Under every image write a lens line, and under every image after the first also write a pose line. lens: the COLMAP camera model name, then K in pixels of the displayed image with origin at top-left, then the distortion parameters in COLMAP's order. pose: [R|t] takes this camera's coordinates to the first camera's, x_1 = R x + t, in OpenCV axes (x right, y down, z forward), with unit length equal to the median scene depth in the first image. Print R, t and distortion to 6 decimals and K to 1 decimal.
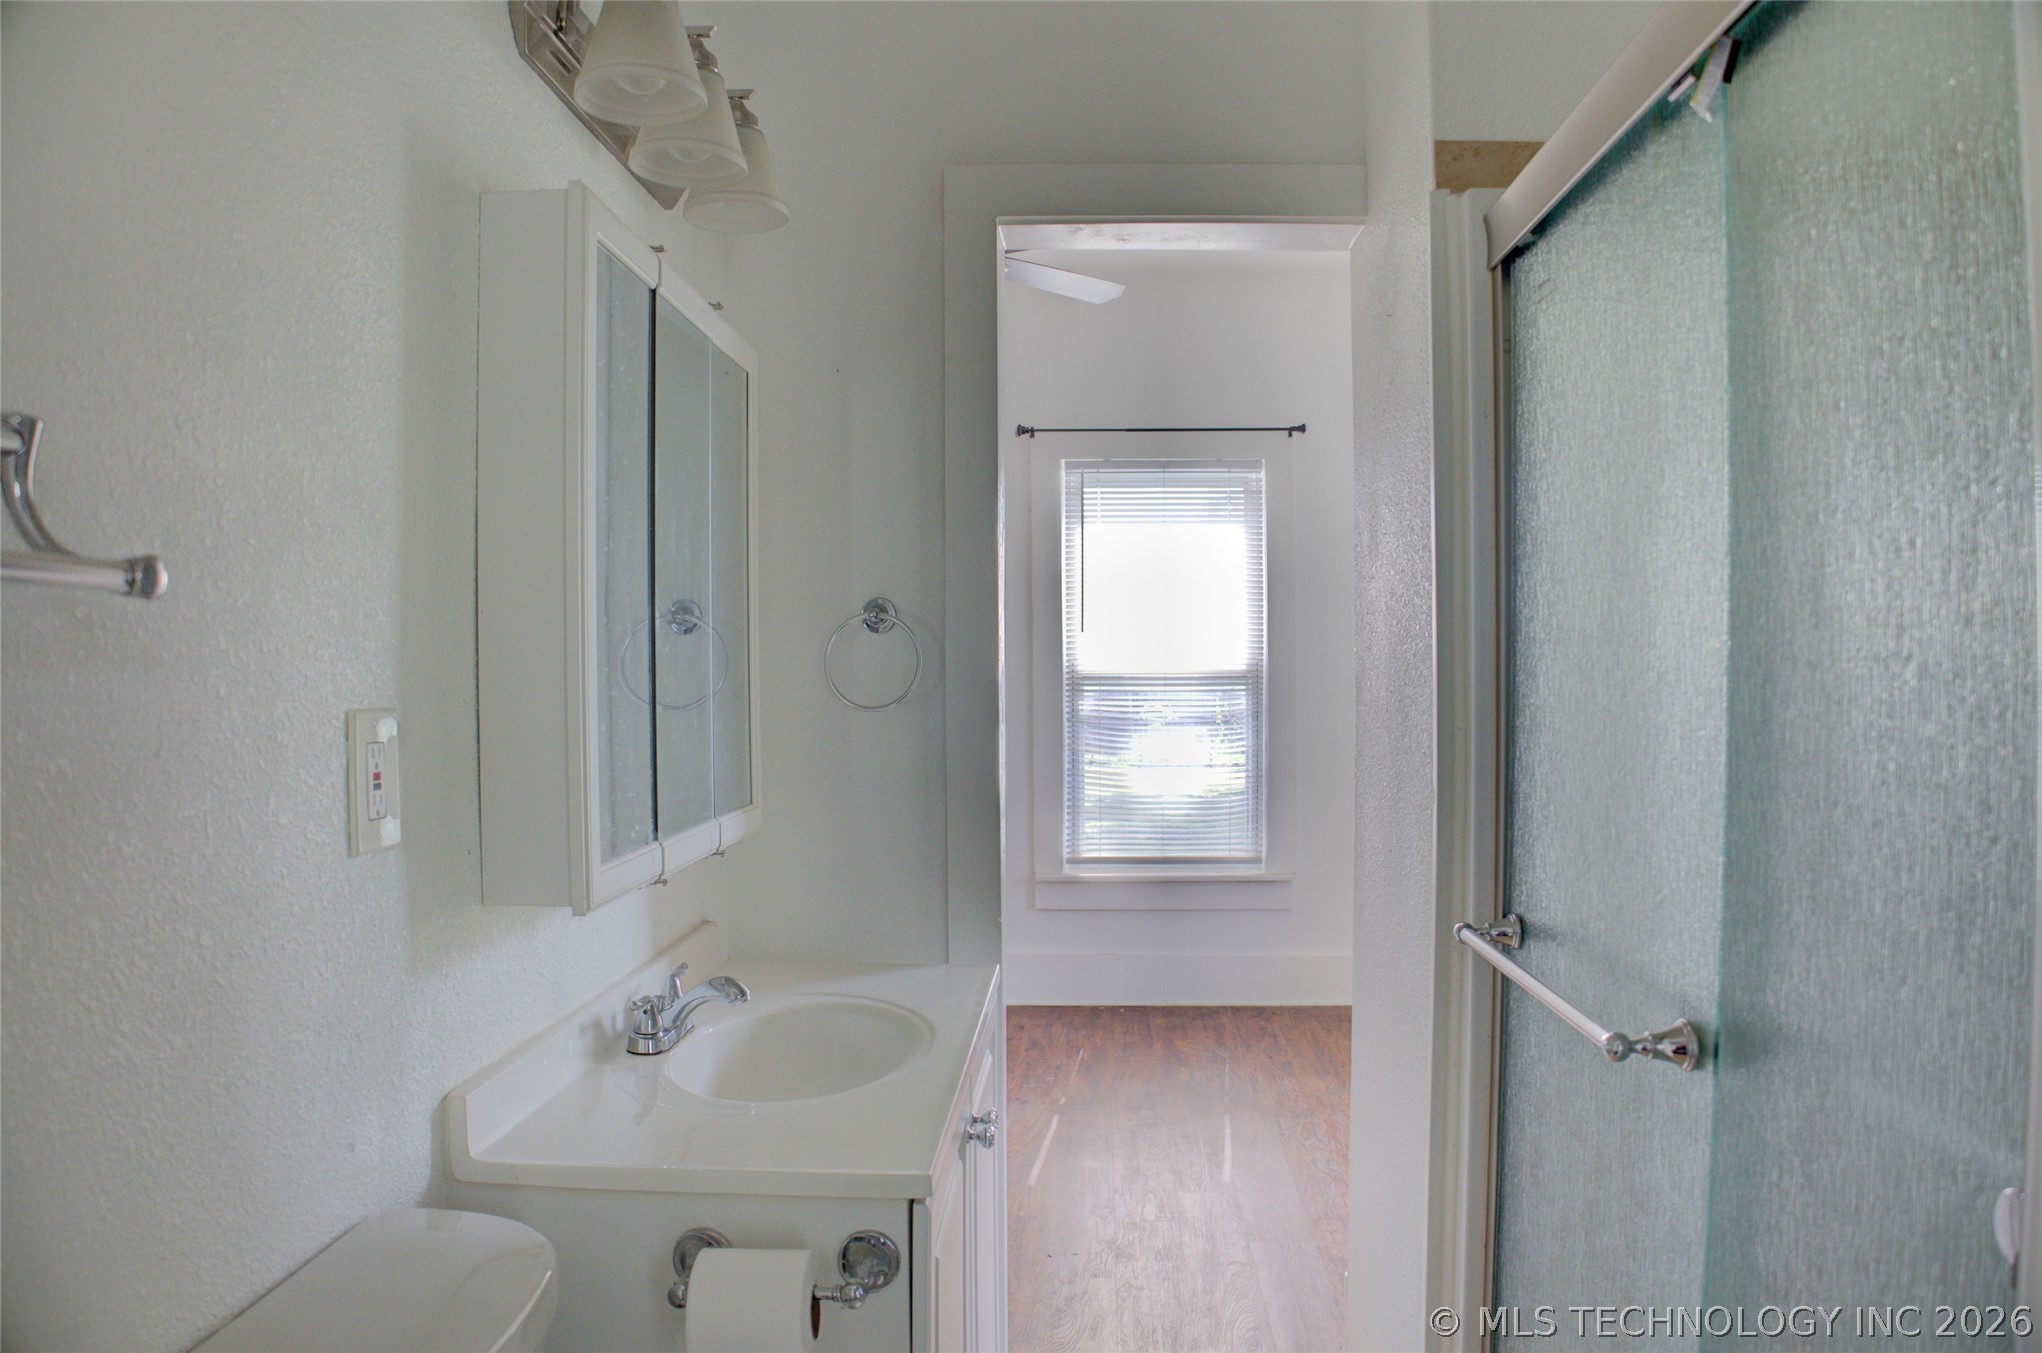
lens RADIAL K [[1385.9, 0, 1017.7], [0, 1385.9, 680.6], [0, 0, 1]] dist [-0.107649, 0.043048]
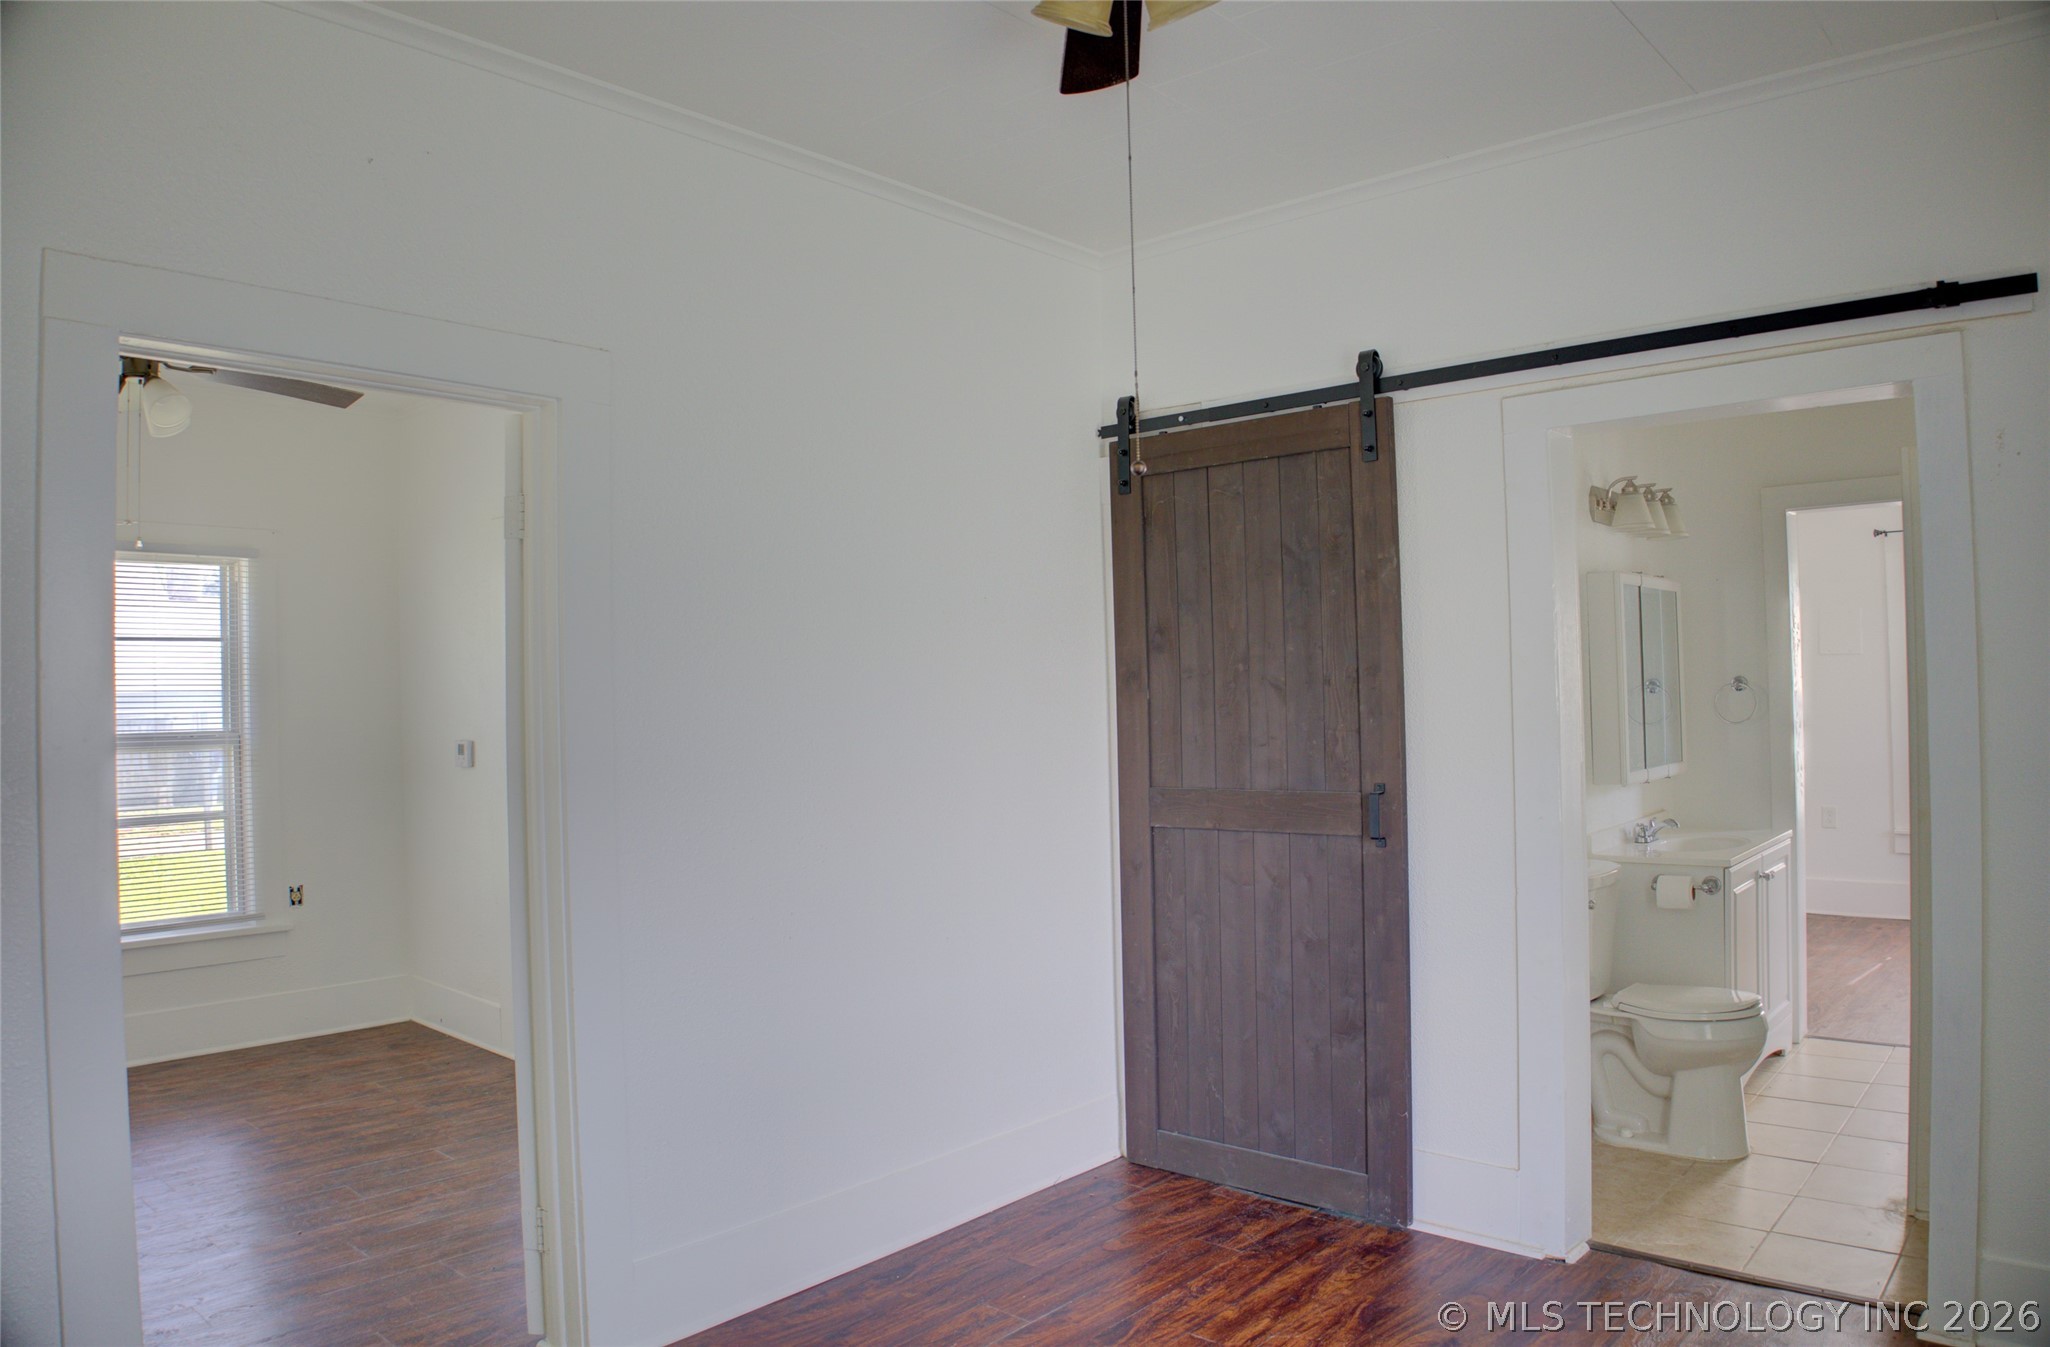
lens RADIAL K [[1439.8, 0, 1021.9], [0, 1439.8, 666.7], [0, 0, 1]] dist [-0.115817, 0.065557]
pose [[0.795765, -0.022397, -0.605191, 0.484997], [0.014789, 0.999737, -0.017553, -0.066562], [0.605425, 0.005018, 0.795887, -2.120459]]
